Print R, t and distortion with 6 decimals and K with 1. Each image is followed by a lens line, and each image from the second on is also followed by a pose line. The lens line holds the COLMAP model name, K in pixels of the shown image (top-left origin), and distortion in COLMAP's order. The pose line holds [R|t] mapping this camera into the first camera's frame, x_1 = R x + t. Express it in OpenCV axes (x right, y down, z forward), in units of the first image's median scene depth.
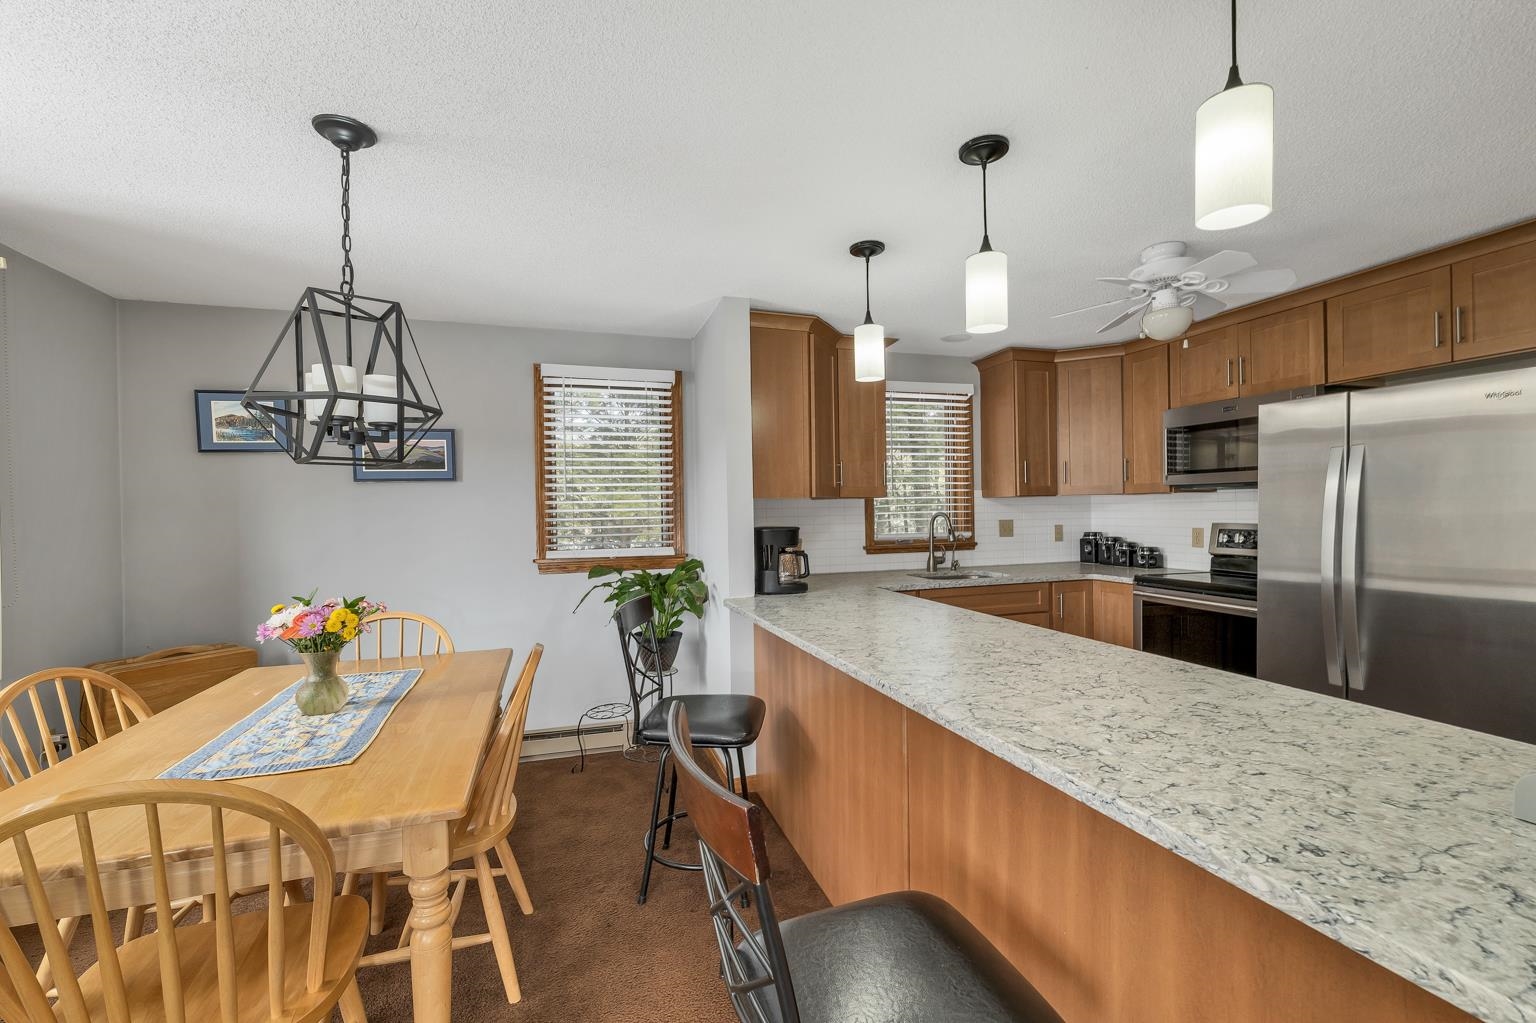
lens RADIAL K [[662.5, 0, 766.1], [0, 662.5, 514.3], [0, 0, 1]] dist [0.000293, 0.000070]
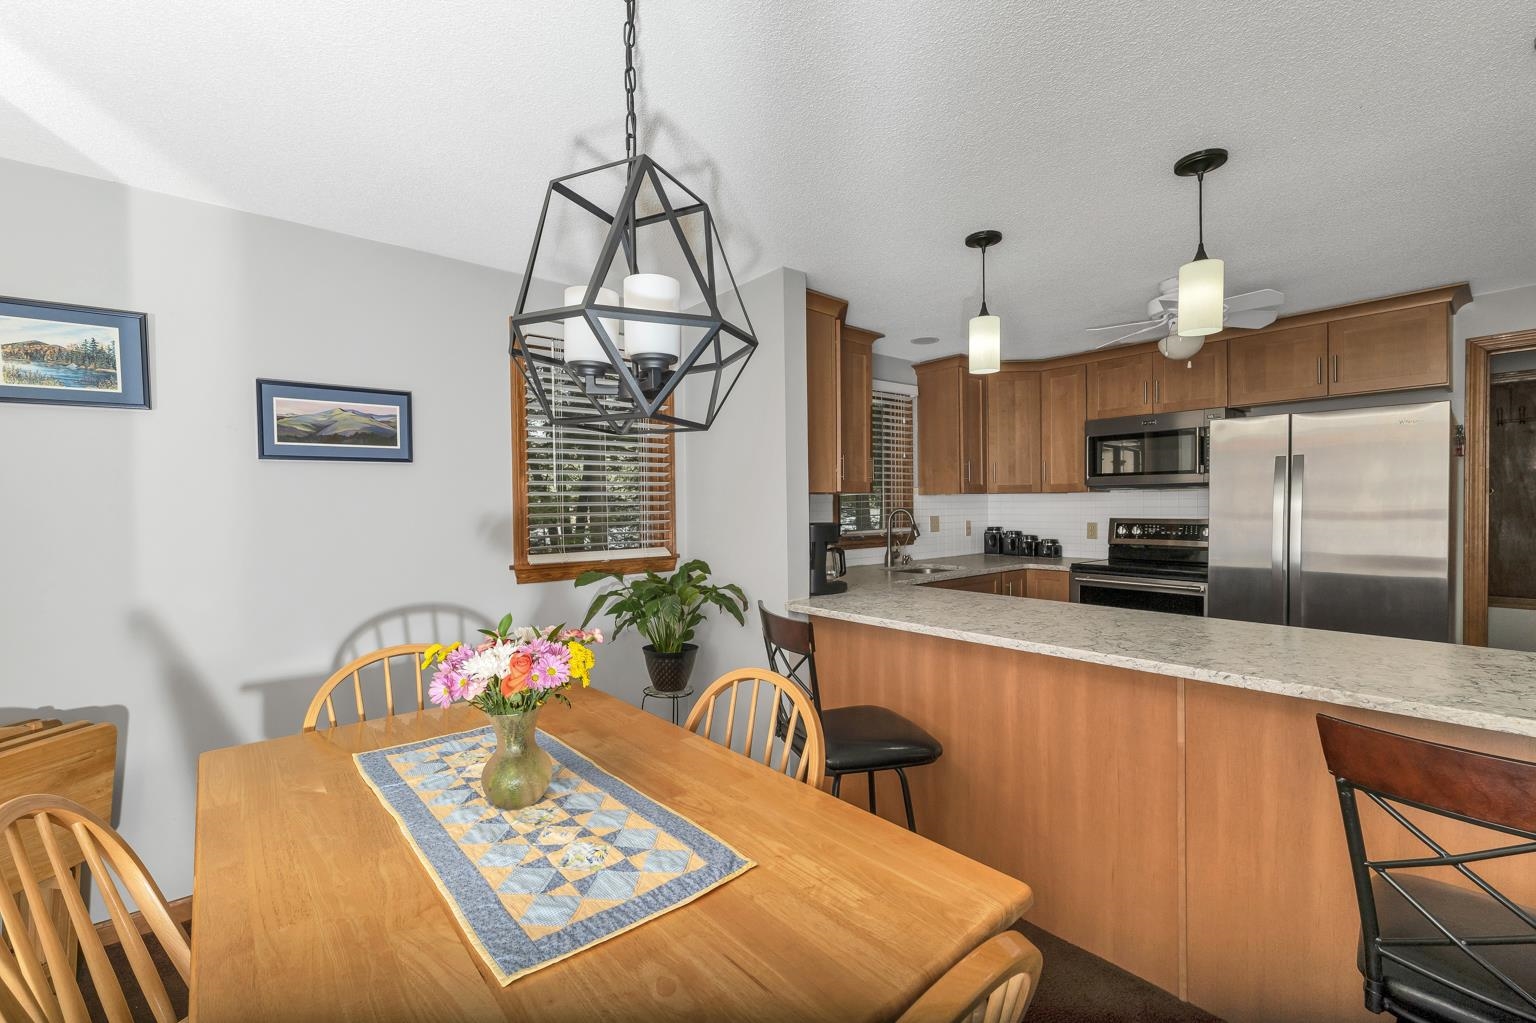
lens RADIAL K [[662.5, 0, 765.6], [0, 662.5, 511.7], [0, 0, 1]] dist [0.000293, 0.000070]
pose [[0.920144, 0.002279, 0.391574, -0.375072], [-0.001386, 0.999996, -0.002564, 0.005701], [-0.391578, 0.001817, 0.920143, 0.155681]]
